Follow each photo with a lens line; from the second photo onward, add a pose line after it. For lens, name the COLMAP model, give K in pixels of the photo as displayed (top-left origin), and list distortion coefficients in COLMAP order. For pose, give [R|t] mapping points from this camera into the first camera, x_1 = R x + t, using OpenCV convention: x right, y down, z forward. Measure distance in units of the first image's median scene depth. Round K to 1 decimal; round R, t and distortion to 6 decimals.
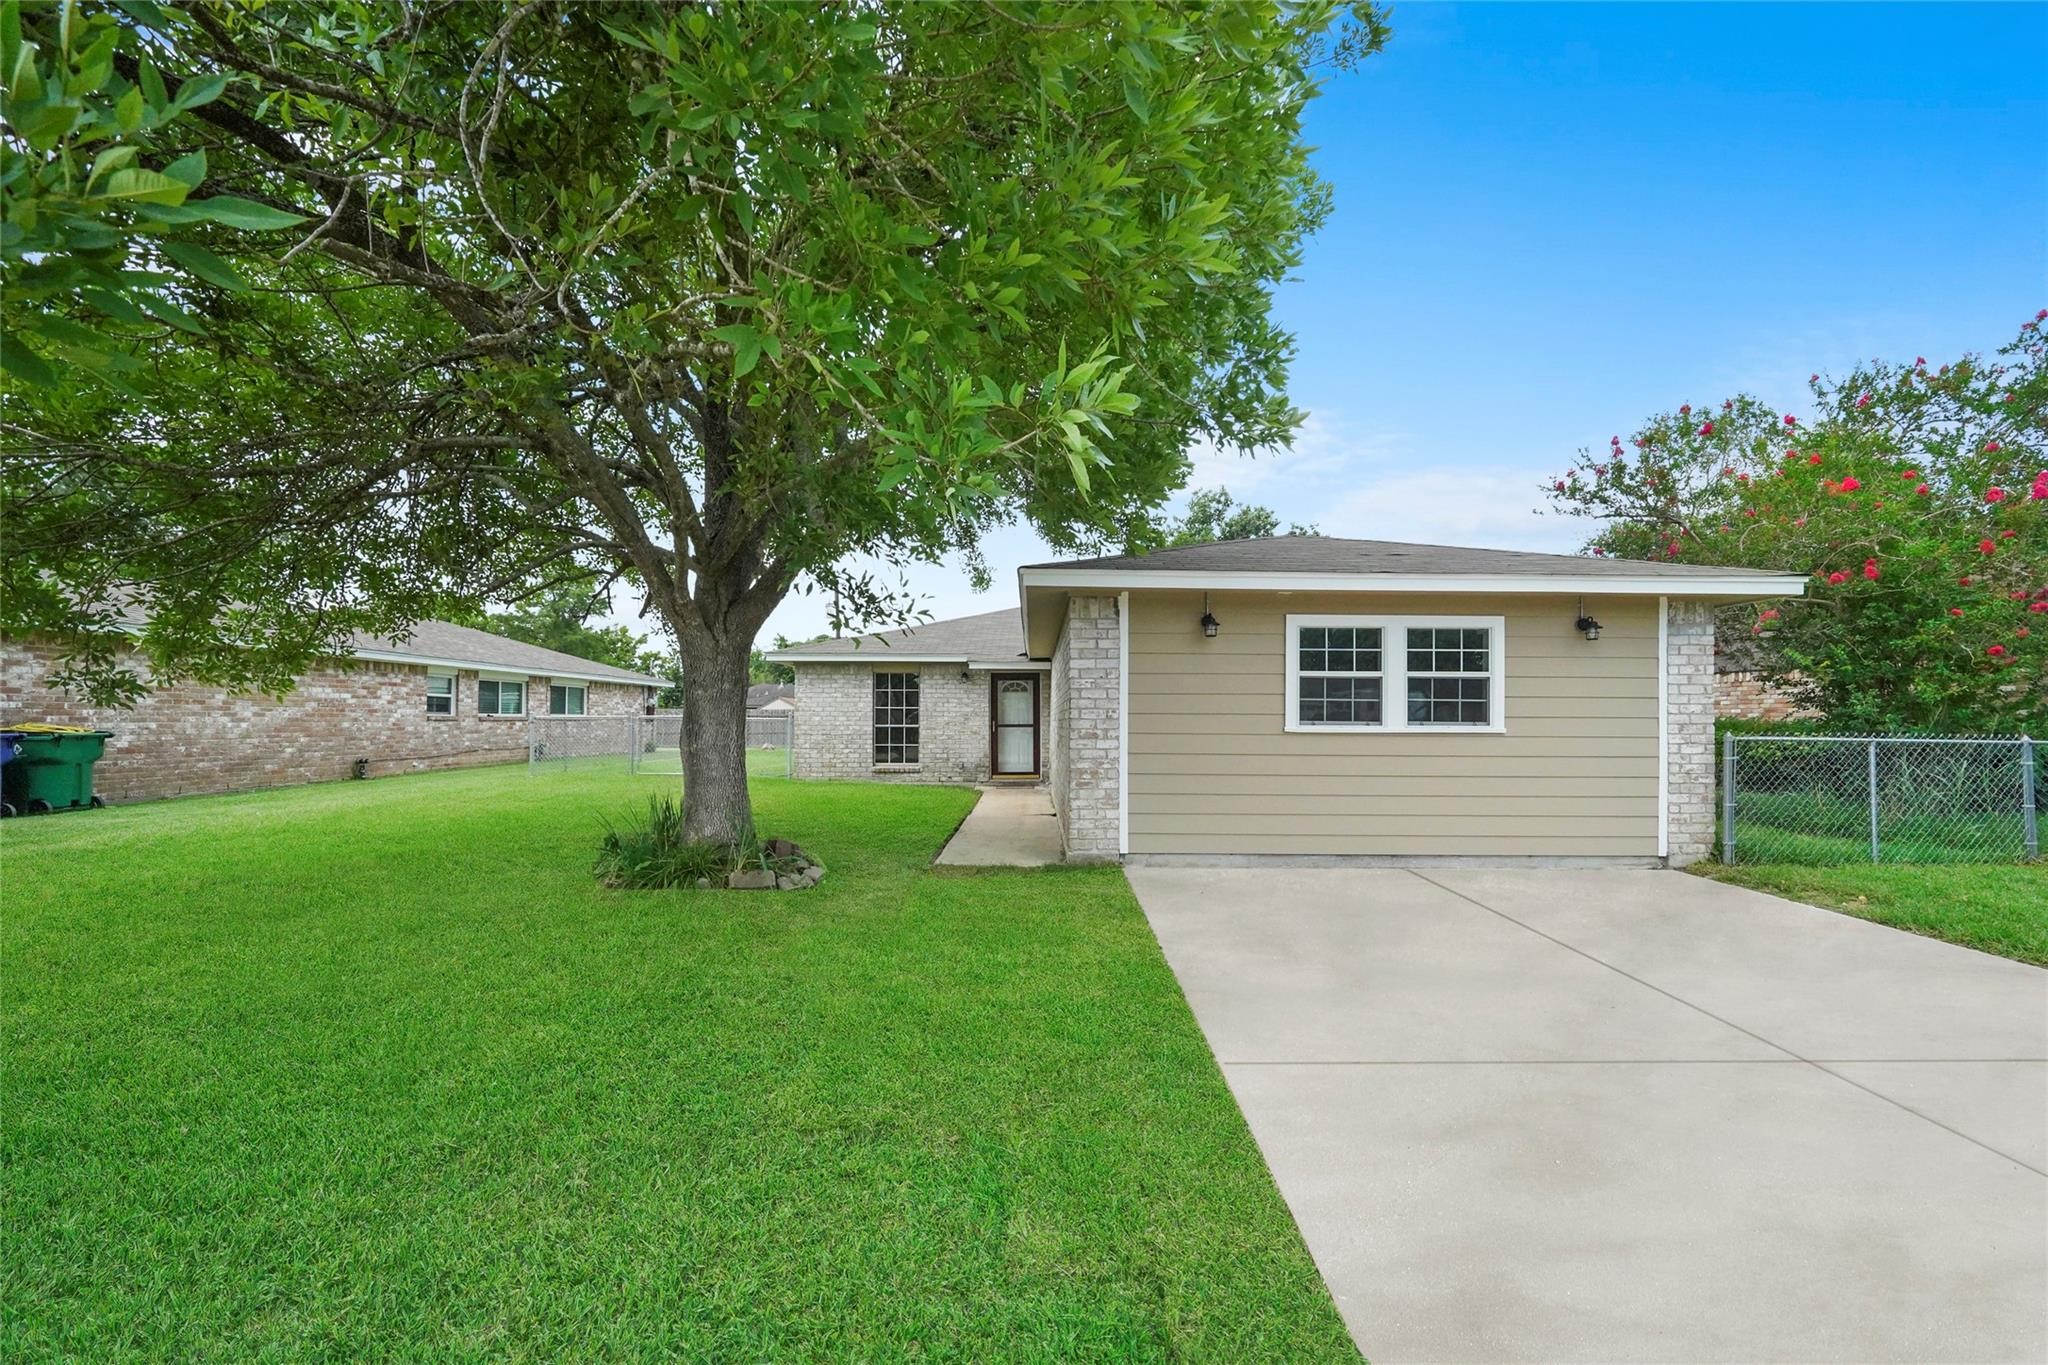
lens RADIAL K [[767.6, 0, 1024.0], [0, 767.6, 682.5], [0, 0, 1]] dist [-0.000064, 0.000013]
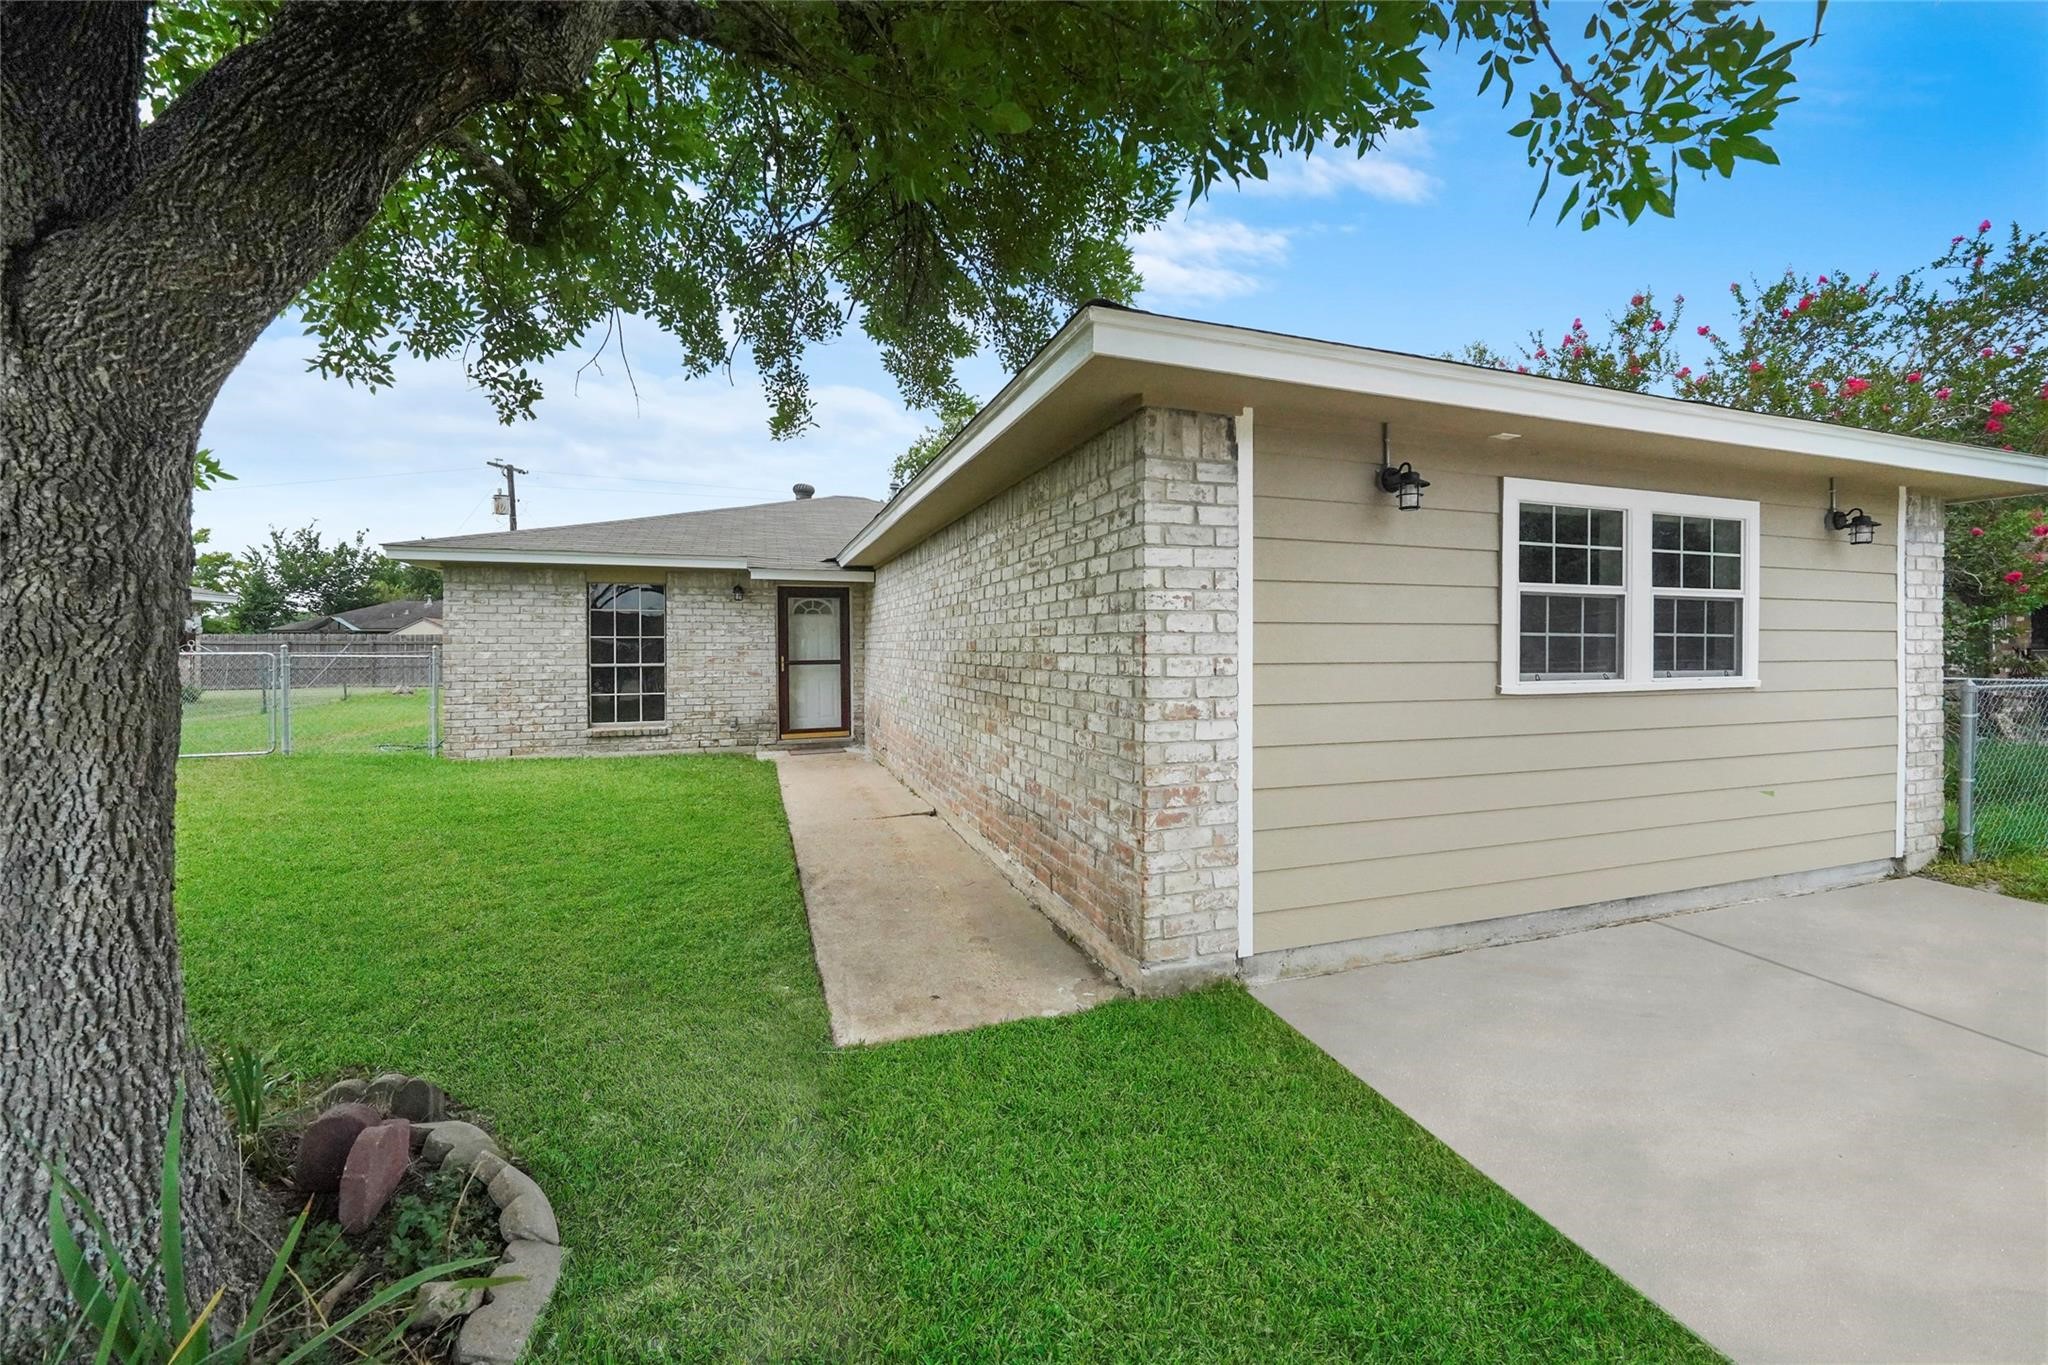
lens RADIAL K [[803.7, 0, 1023.7], [0, 803.7, 631.8], [0, 0, 1]] dist [-0.001642, -0.000016]
pose [[0.946087, 0.000007, 0.323912, -0.159968], [-0.011069, 0.999417, 0.032308, 0.005647], [-0.323723, -0.034151, 0.945535, 0.570811]]
